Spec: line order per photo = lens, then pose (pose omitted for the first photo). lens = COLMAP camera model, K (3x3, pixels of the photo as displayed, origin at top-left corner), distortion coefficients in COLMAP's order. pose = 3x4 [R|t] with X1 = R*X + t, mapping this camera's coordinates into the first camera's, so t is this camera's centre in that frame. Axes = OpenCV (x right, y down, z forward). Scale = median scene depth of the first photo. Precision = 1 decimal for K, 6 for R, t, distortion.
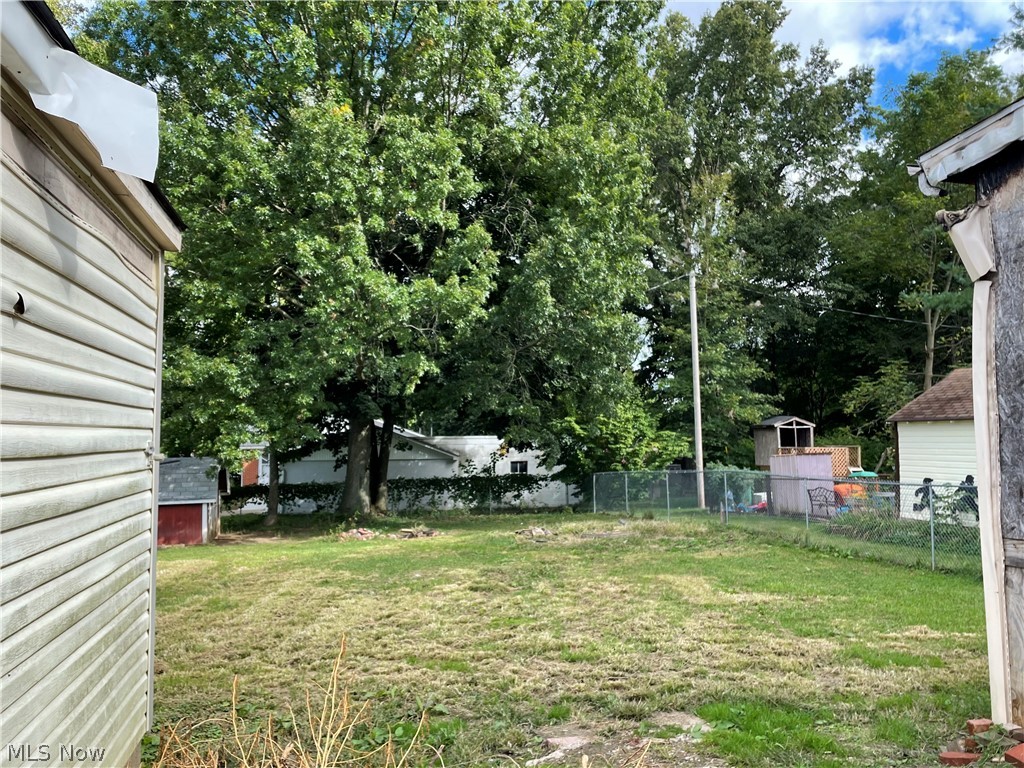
lens RADIAL K [[778.6, 0, 515.5], [0, 778.6, 378.9], [0, 0, 1]] dist [0.086631, -0.121516]
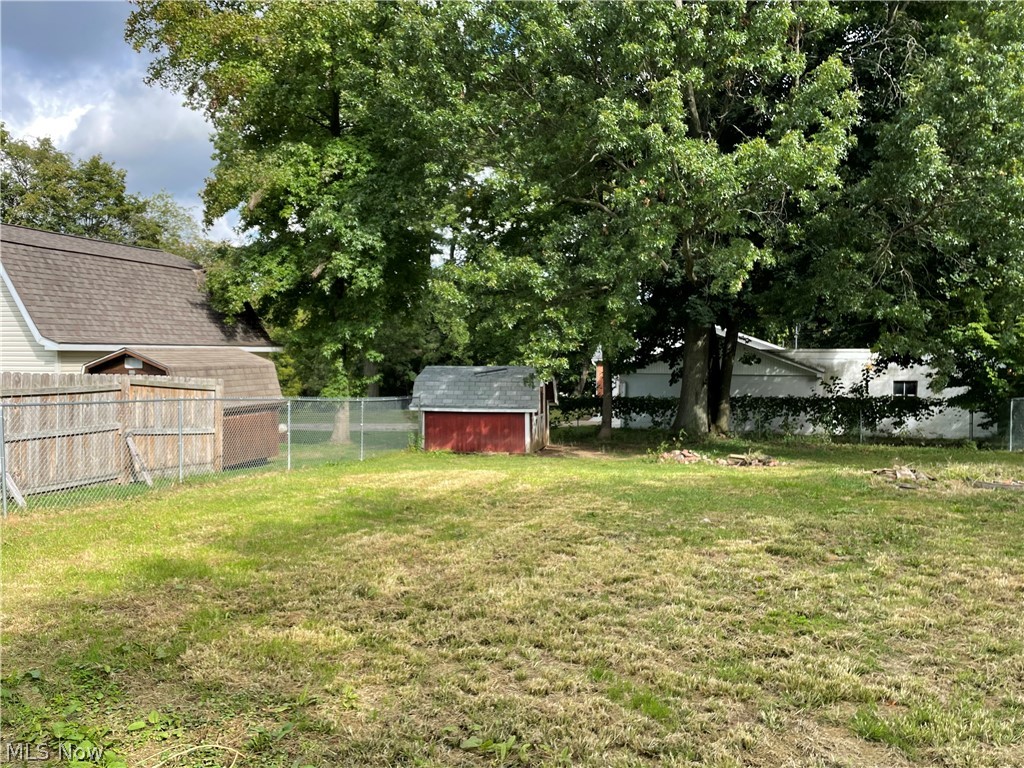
lens RADIAL K [[778.6, 0, 515.5], [0, 778.6, 378.9], [0, 0, 1]] dist [0.086631, -0.121516]
pose [[0.888154, 0.025517, -0.458838, 0.035685], [0.023452, 0.994639, 0.100710, 0.020955], [0.458948, -0.100206, 0.882794, 0.162040]]
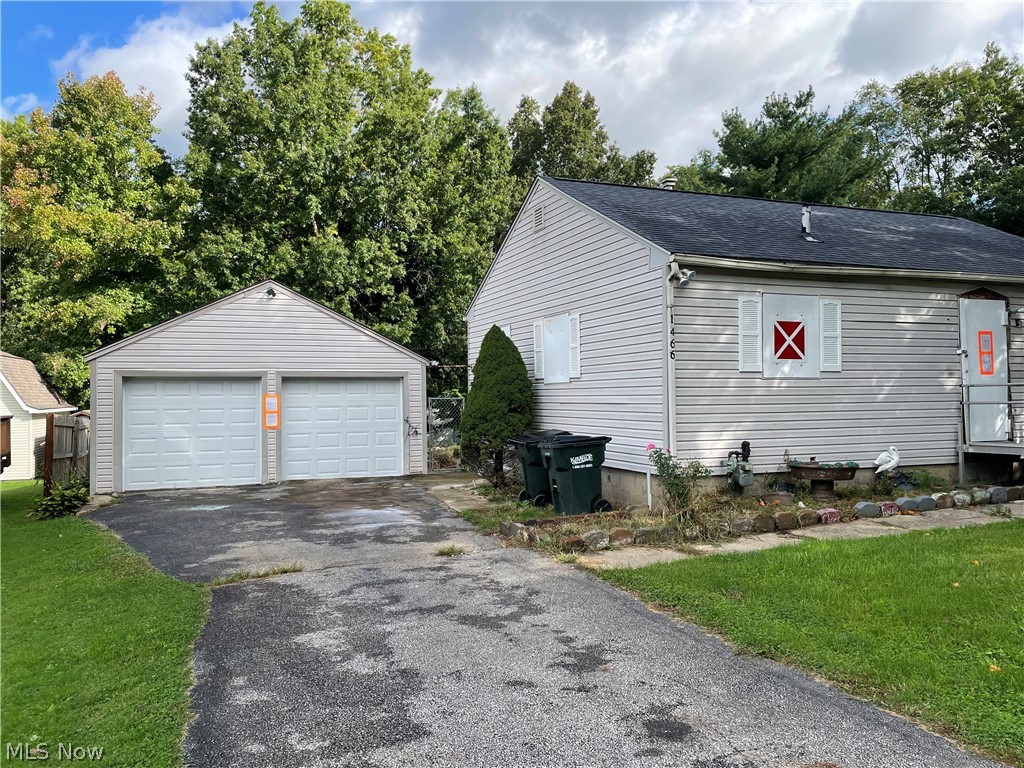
lens RADIAL K [[778.6, 0, 515.5], [0, 778.6, 378.9], [0, 0, 1]] dist [0.086631, -0.121516]
pose [[0.991179, 0.001237, 0.132526, -0.032761], [-0.009048, 0.998255, 0.058355, -0.097752], [-0.132223, -0.059040, 0.989460, -0.907606]]
